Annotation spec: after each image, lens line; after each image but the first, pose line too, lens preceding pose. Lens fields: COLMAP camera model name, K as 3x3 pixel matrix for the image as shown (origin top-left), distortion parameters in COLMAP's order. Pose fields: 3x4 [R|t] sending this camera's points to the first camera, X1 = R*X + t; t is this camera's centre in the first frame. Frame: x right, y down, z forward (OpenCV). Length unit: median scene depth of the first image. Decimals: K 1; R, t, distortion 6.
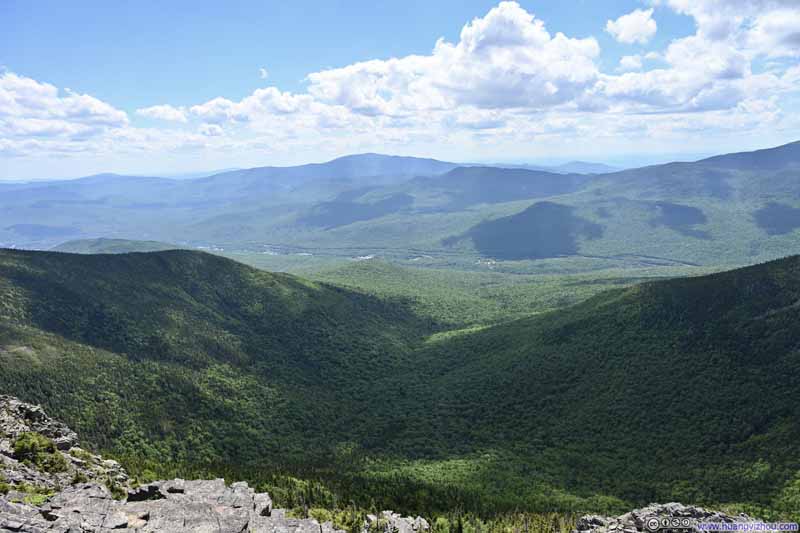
lens RADIAL K [[525.3, 0, 400.0], [0, 525.3, 266.5], [0, 0, 1]] dist [-0.007981, -0.002398]
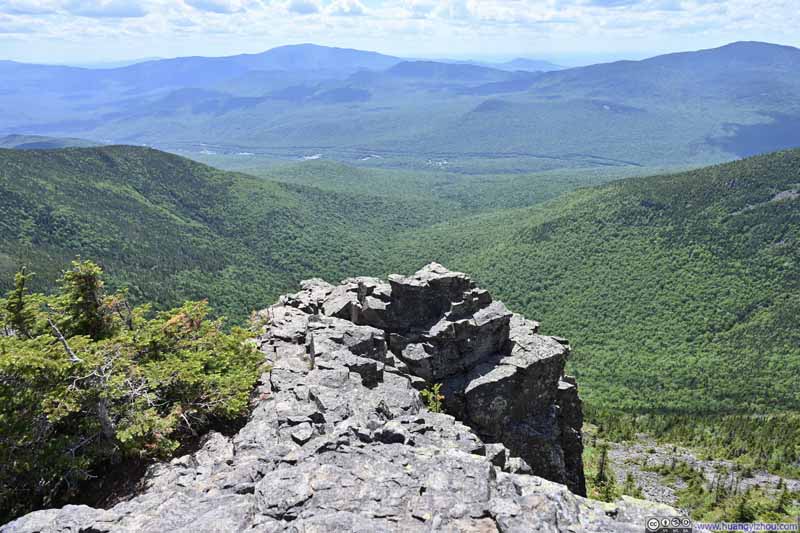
lens RADIAL K [[525.3, 0, 400.0], [0, 525.3, 266.5], [0, 0, 1]] dist [-0.007981, -0.002398]
pose [[0.993246, -0.022067, 0.113909, -0.084462], [0.000756, 0.982956, 0.183837, 0.010949], [-0.116024, -0.182510, 0.976334, 0.052778]]
